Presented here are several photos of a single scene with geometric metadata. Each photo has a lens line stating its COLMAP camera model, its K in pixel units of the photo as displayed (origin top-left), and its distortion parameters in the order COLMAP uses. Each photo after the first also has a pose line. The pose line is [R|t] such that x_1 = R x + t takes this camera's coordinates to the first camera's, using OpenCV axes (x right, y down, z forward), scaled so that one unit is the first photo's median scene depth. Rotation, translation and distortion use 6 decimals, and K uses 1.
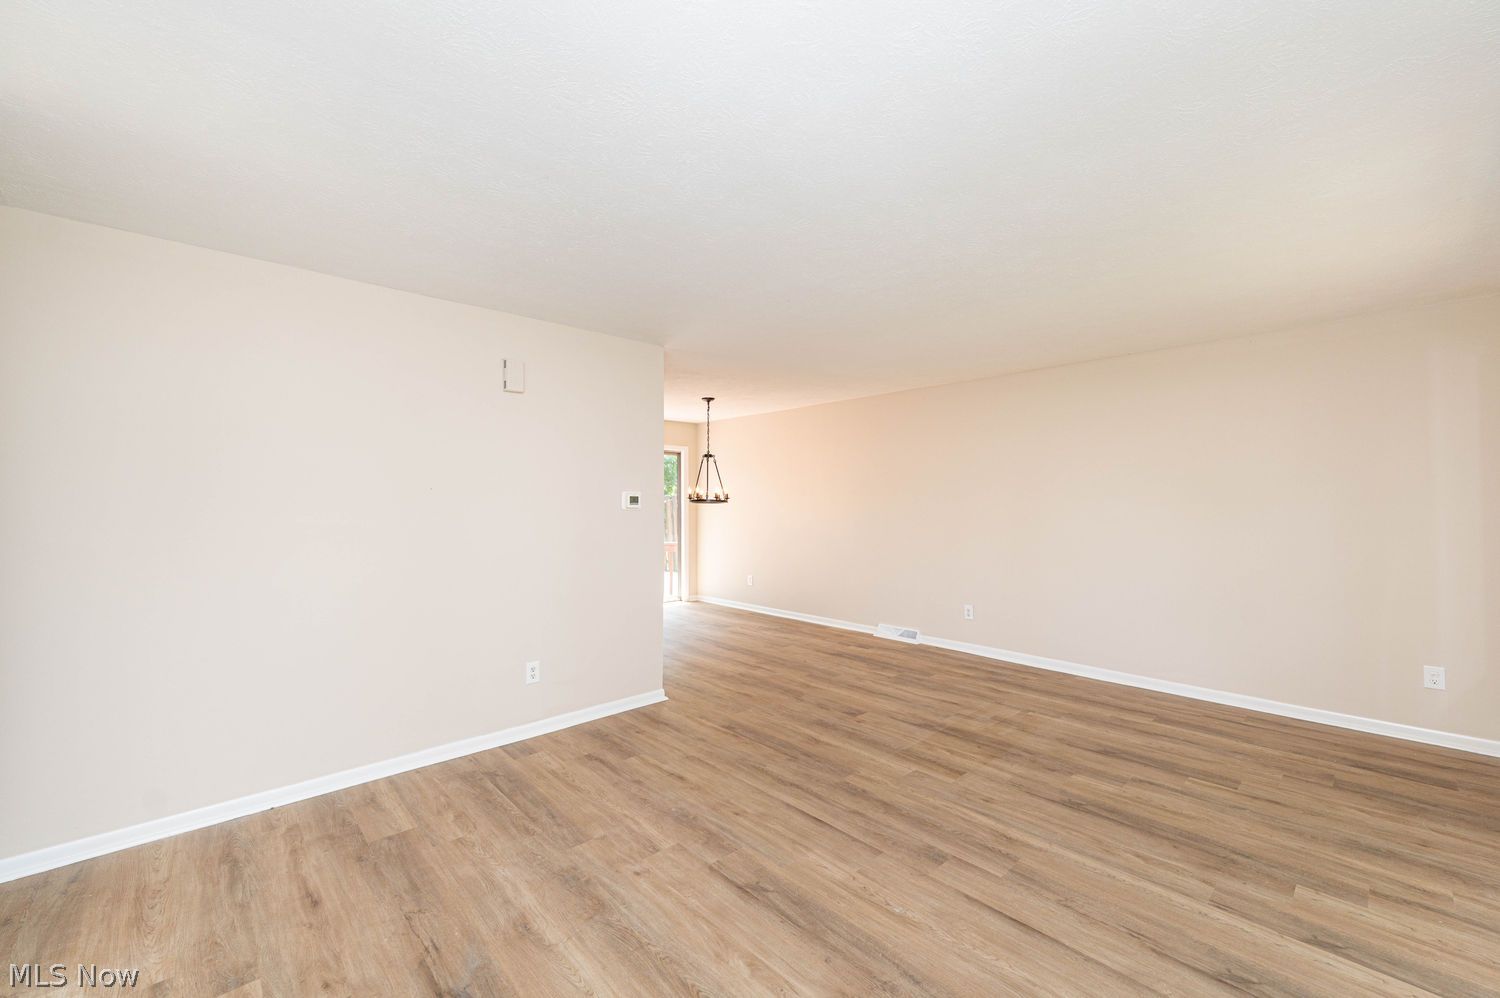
lens RADIAL K [[595.1, 0, 750.4], [0, 595.1, 498.3], [0, 0, 1]] dist [-0.004170, 0.000289]
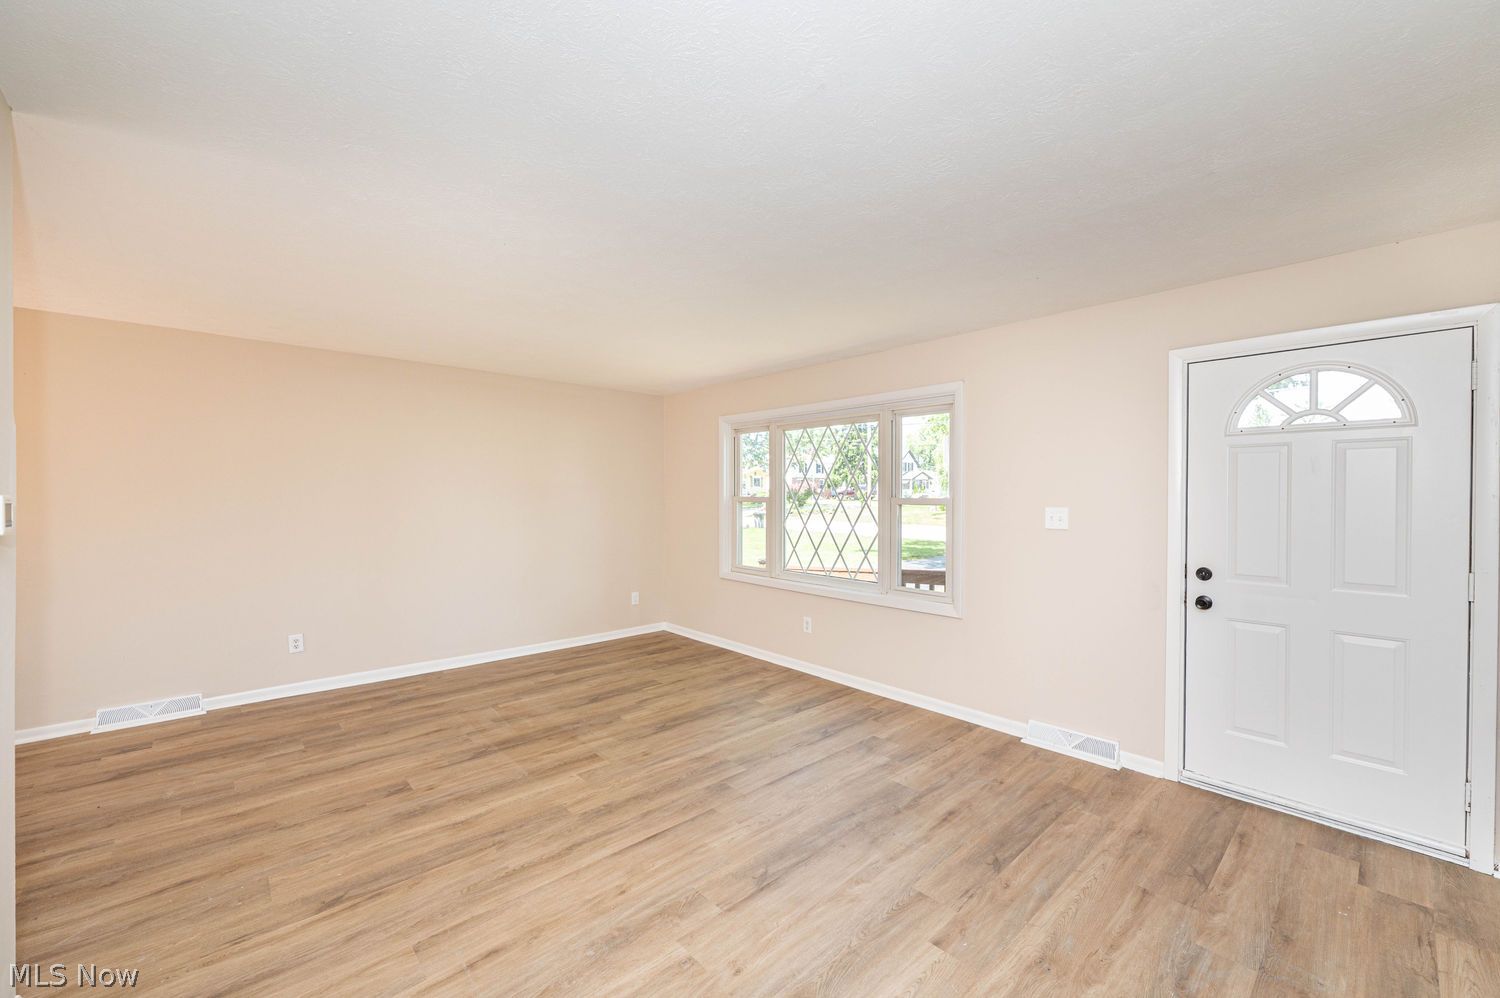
lens RADIAL K [[595.1, 0, 749.4], [0, 595.1, 493.1], [0, 0, 1]] dist [-0.004170, 0.000289]
pose [[0.006071, 0.003083, 0.999977, -0.753992], [-0.010767, 0.999937, -0.003018, -0.017886], [-0.999924, -0.010748, 0.006103, 0.737375]]
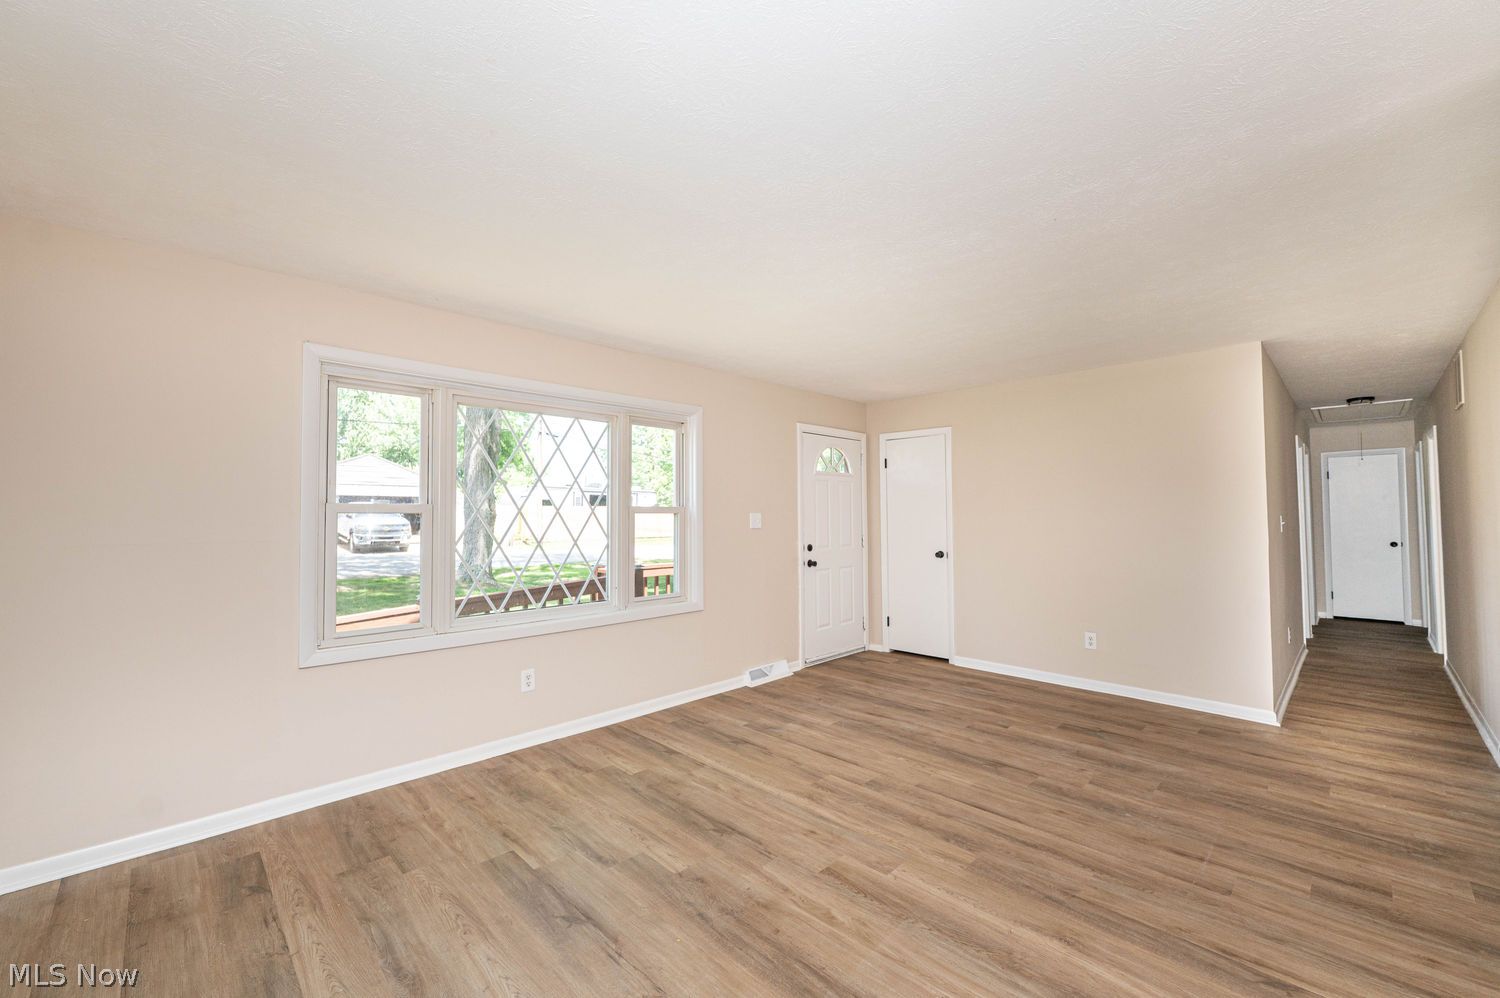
lens RADIAL K [[595.1, 0, 748.9], [0, 595.1, 511.7], [0, 0, 1]] dist [-0.004170, 0.000289]
pose [[-0.999587, 0.007595, -0.027723, 0.484582], [0.008012, 0.999856, -0.014974, 0.019825], [0.027606, -0.015190, -0.999503, 1.805960]]
